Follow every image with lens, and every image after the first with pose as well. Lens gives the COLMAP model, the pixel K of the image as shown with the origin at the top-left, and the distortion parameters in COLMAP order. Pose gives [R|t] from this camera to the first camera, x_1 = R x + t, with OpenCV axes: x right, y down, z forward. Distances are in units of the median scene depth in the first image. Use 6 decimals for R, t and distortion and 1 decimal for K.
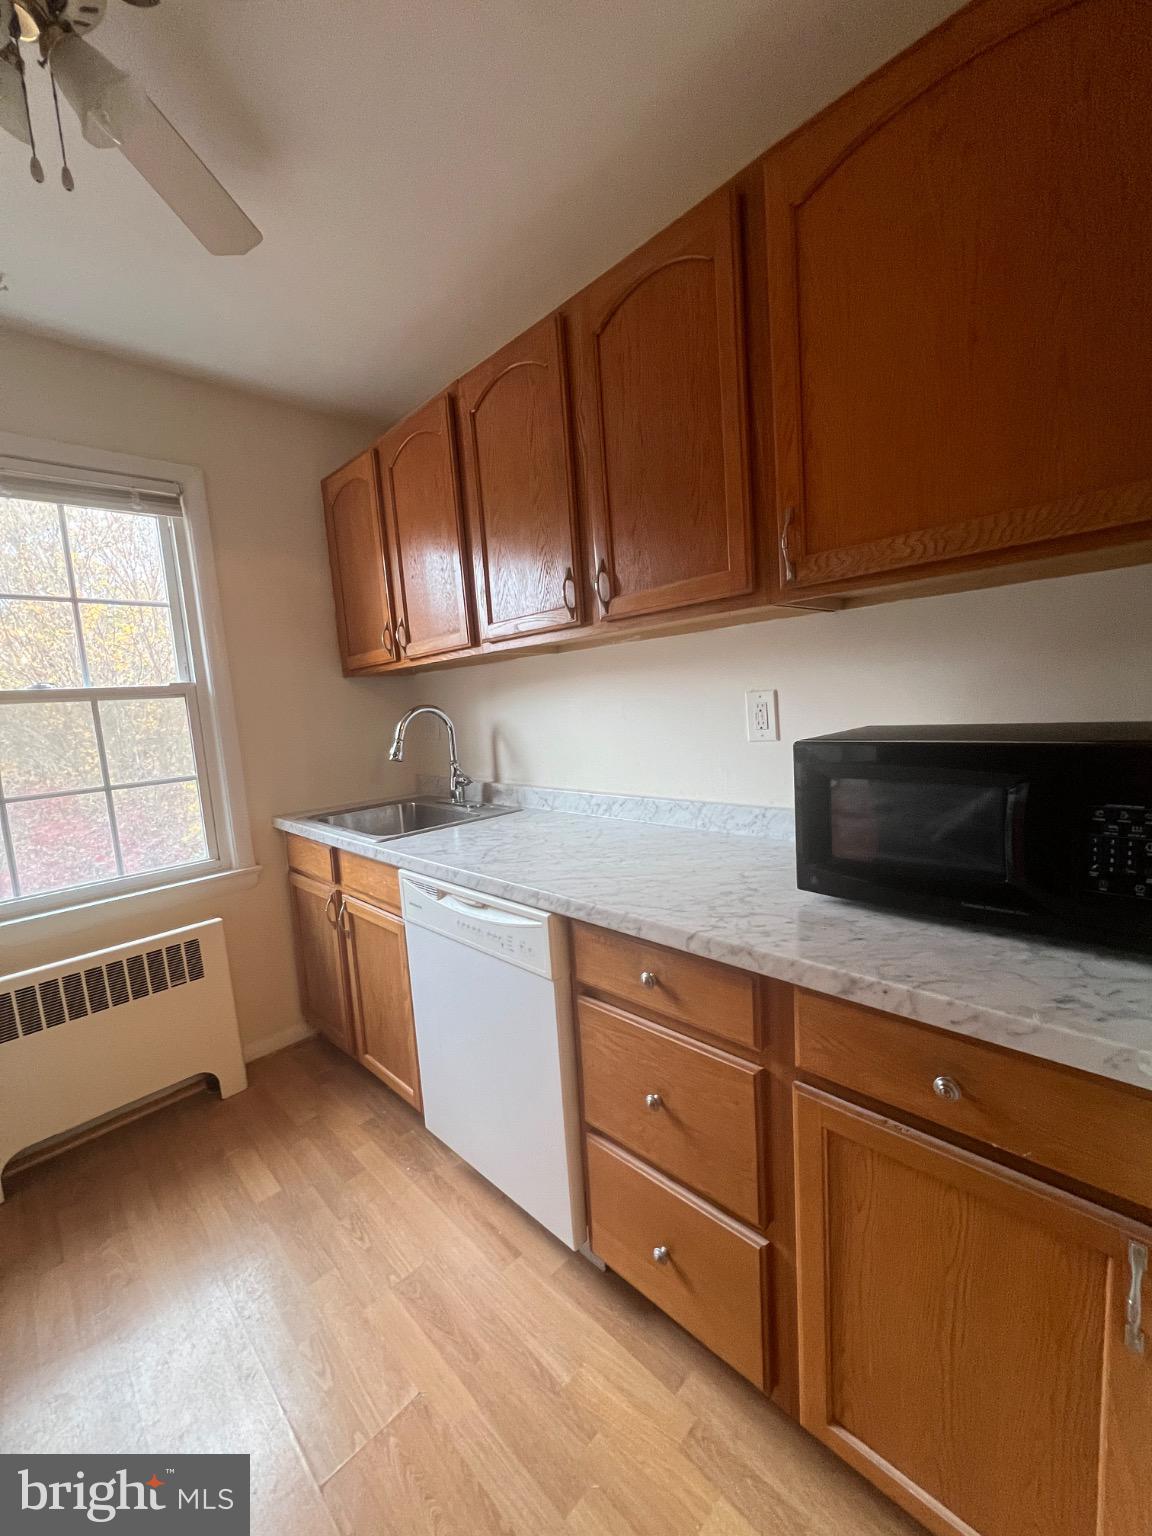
lens RADIAL K [[614.1, 0, 574.7], [0, 614.1, 769.7], [0, 0, 1]] dist [-0.001233, 0.000072]
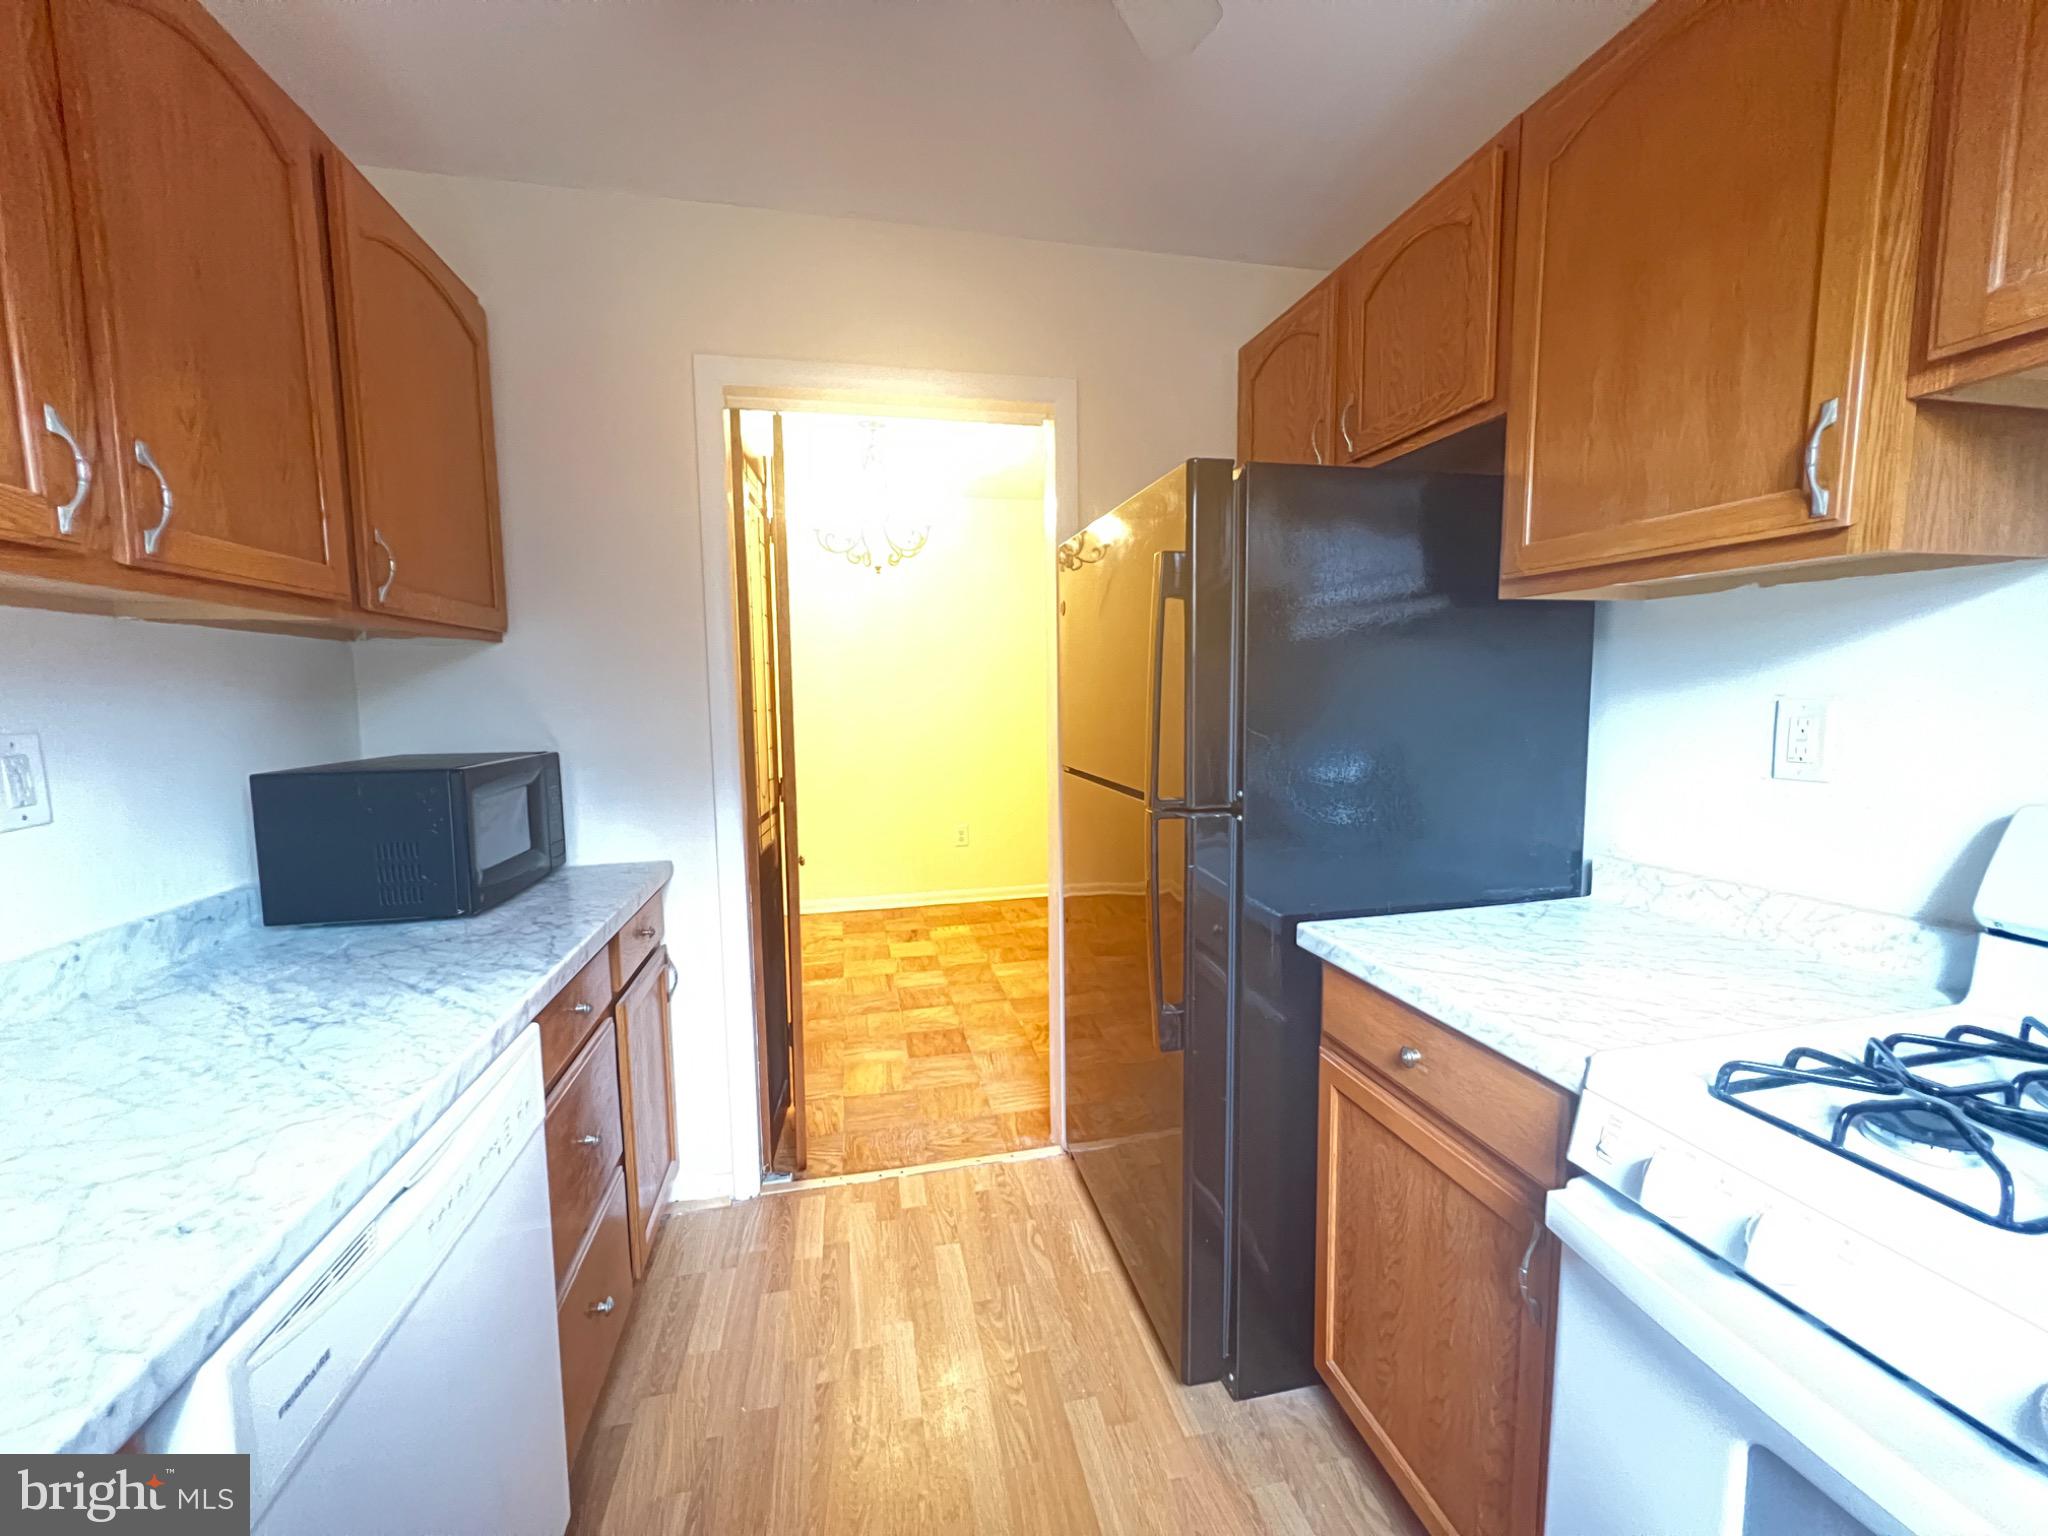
lens RADIAL K [[818.8, 0, 1015.9], [0, 818.8, 773.2], [0, 0, 1]] dist [-0.001233, 0.000072]
pose [[-0.836872, 0.022274, 0.546945, -0.713717], [0.130477, 0.978490, 0.159793, -0.083916], [-0.531621, 0.205090, -0.821777, 0.993607]]
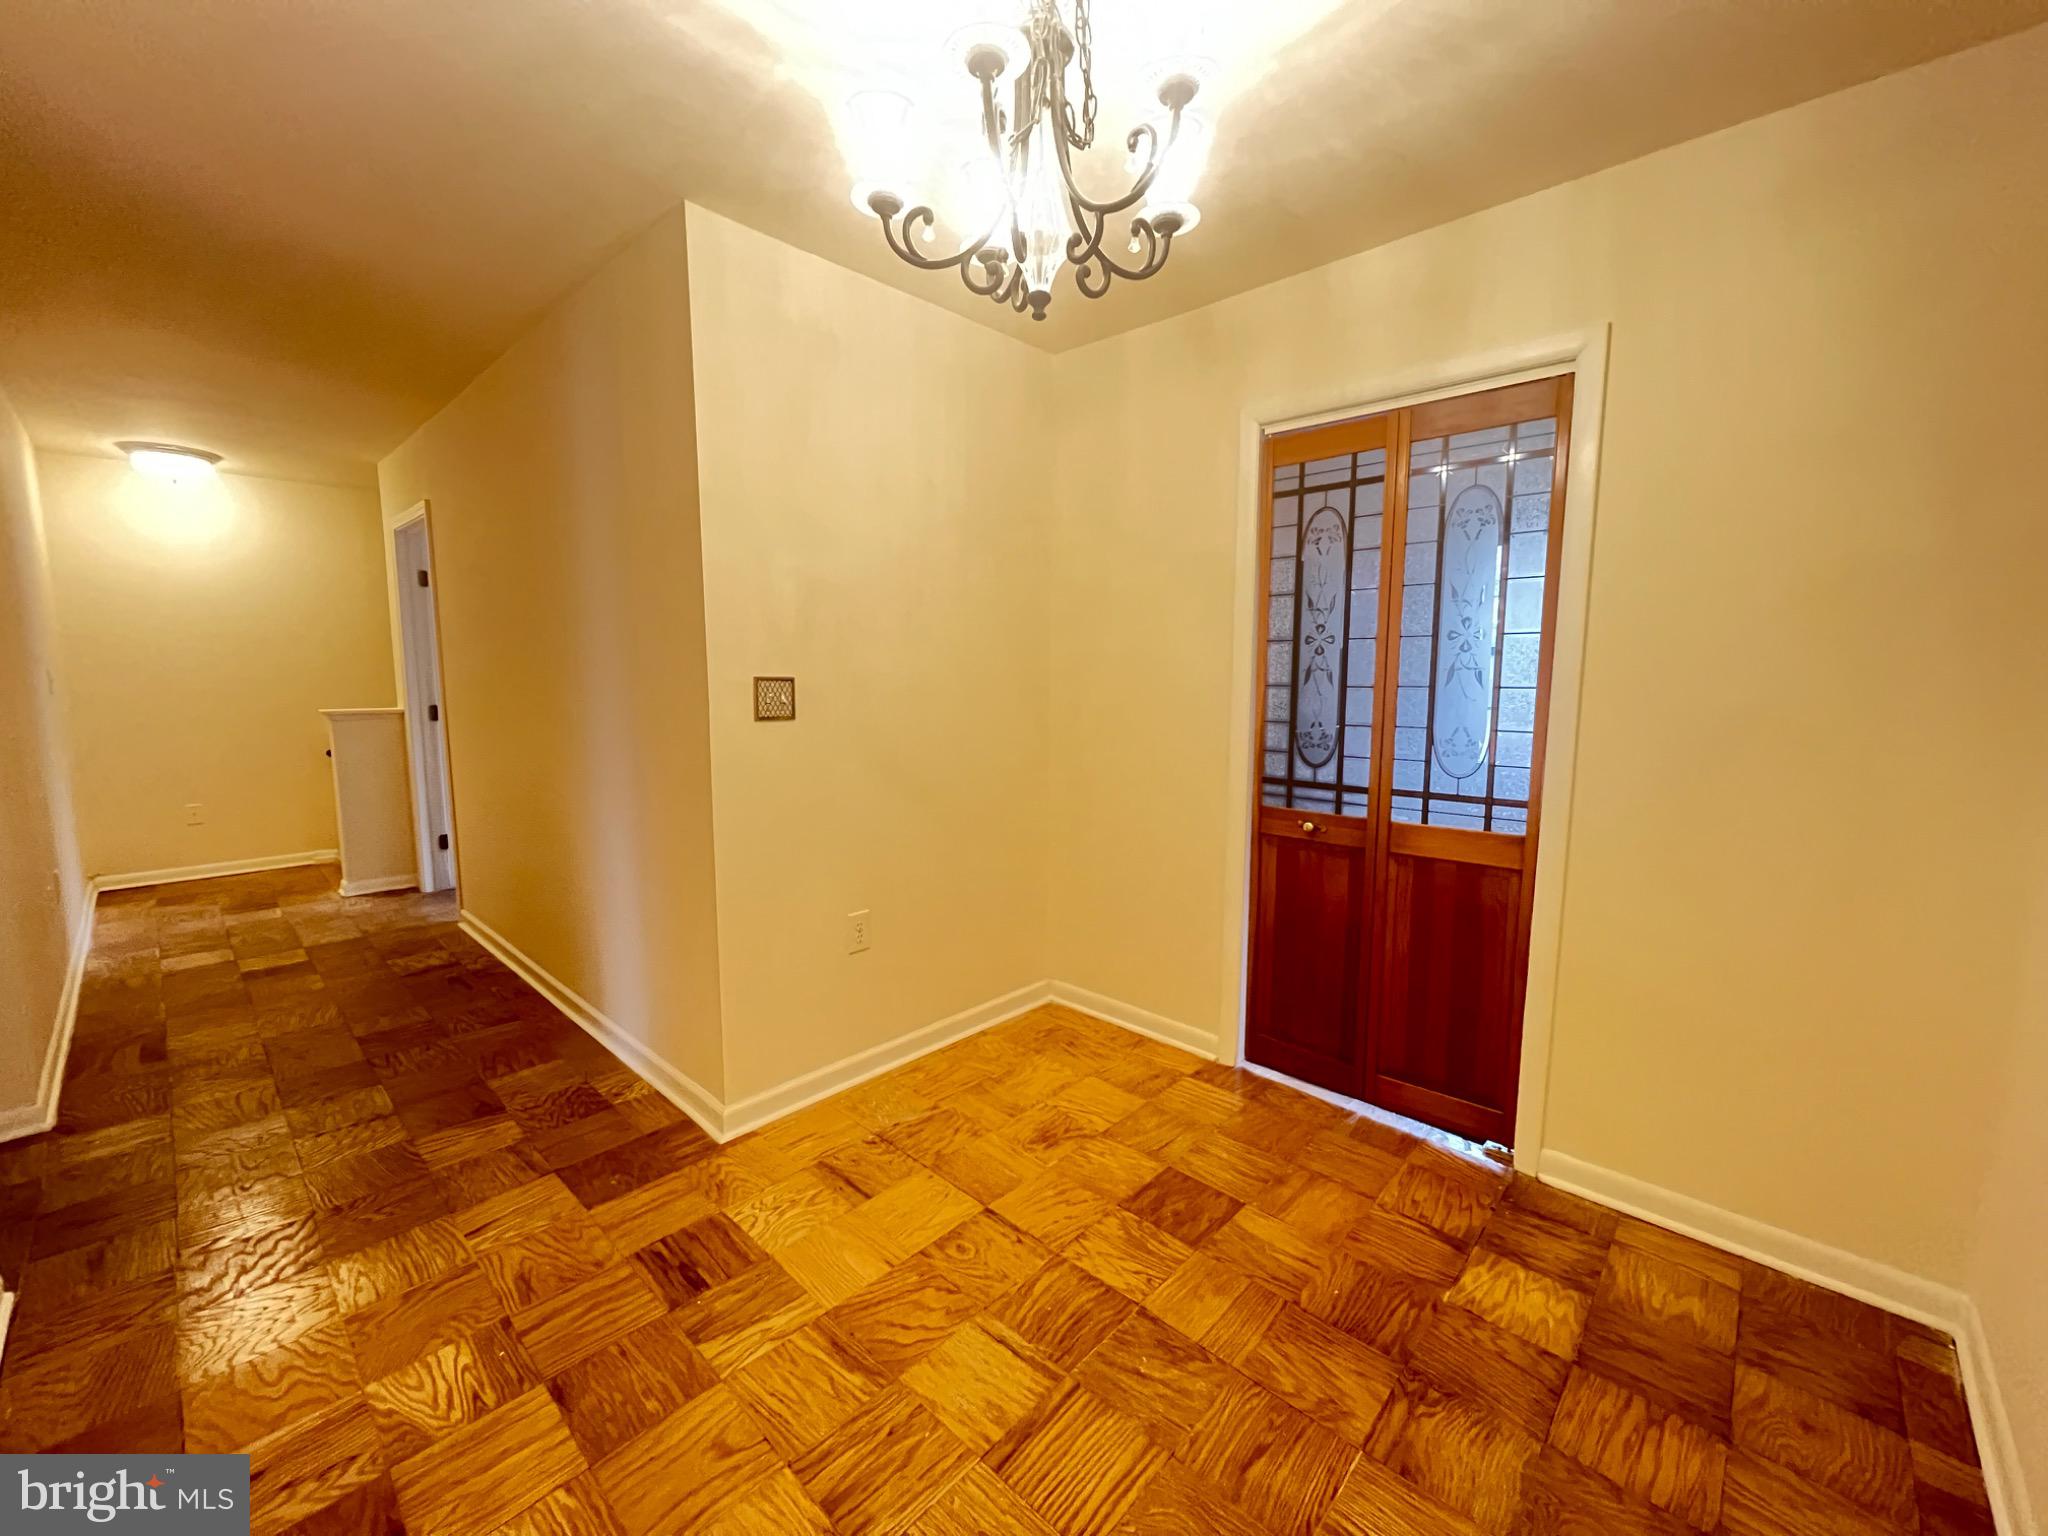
lens RADIAL K [[818.8, 0, 1025.2], [0, 818.8, 763.7], [0, 0, 1]] dist [-0.001233, 0.000072]
pose [[0.035659, 0.177429, -0.983487, 1.511425], [-0.117023, 0.978084, 0.172212, -0.039531], [0.992489, 0.108950, 0.055641, -0.661911]]
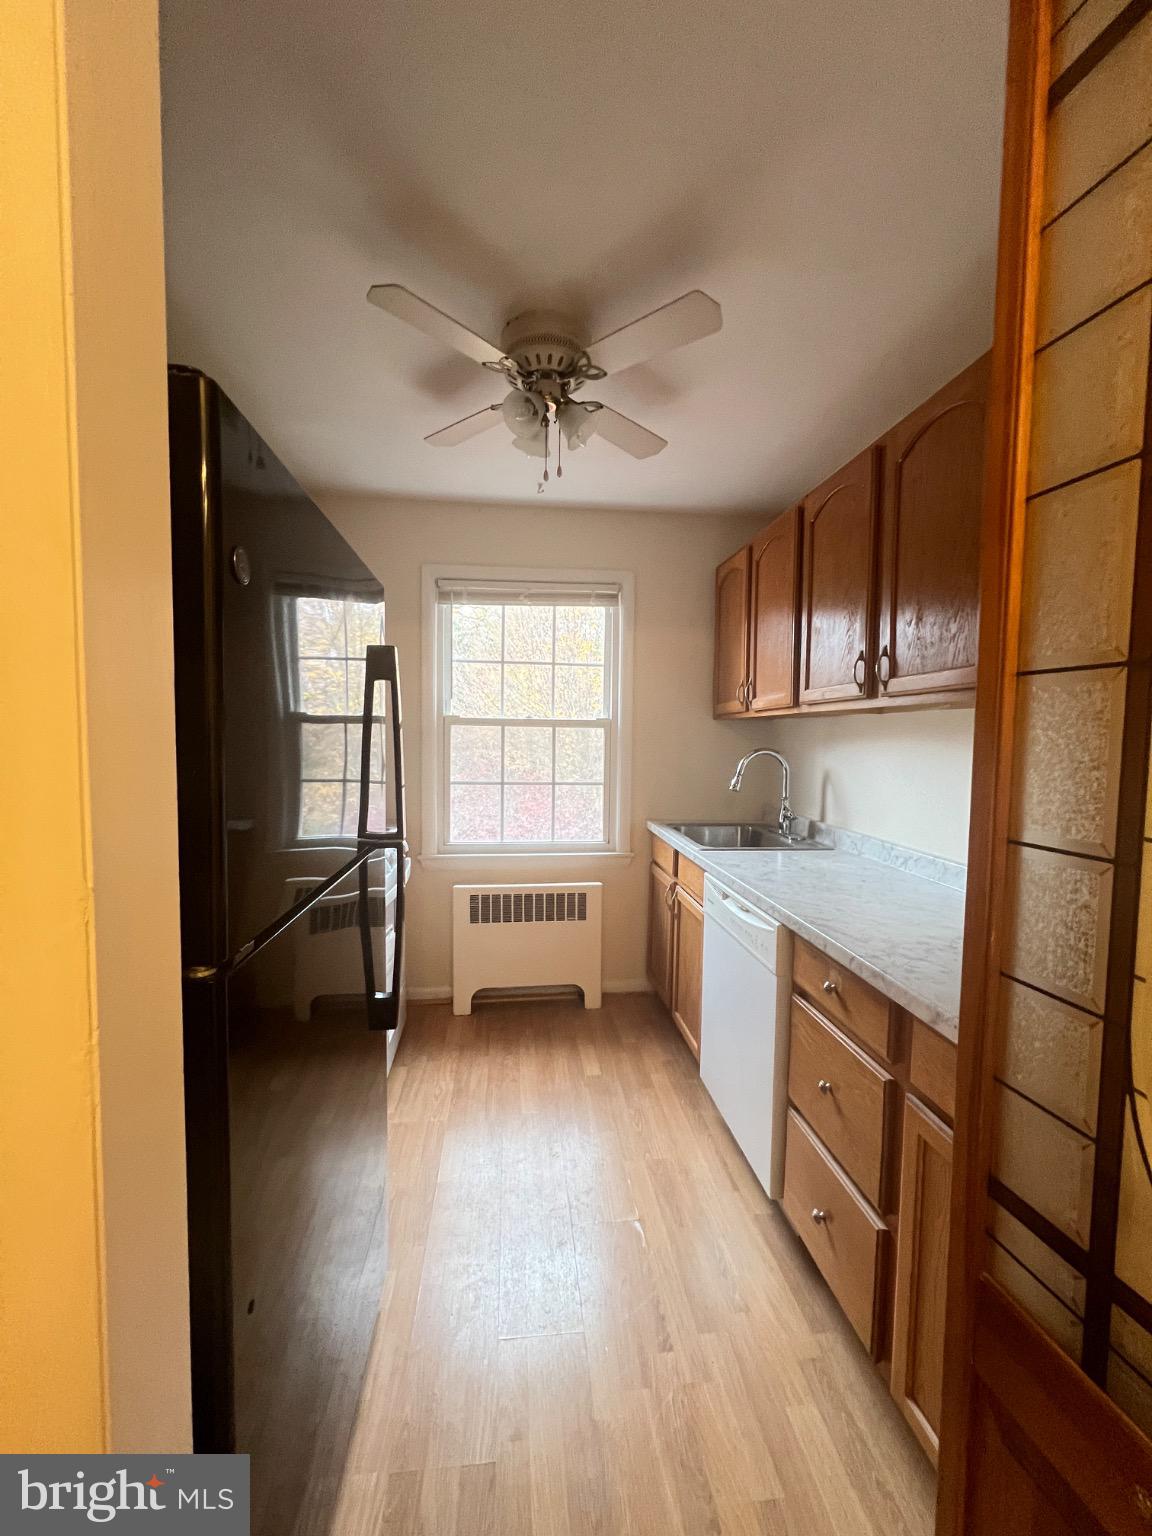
lens RADIAL K [[614.1, 0, 573.6], [0, 614.1, 768.5], [0, 0, 1]] dist [-0.001233, 0.000072]
pose [[0.778399, 0.111874, -0.617721, 0.283737], [-0.137665, 0.990461, 0.005907, -0.028476], [0.612489, 0.080440, 0.786376, -0.234553]]
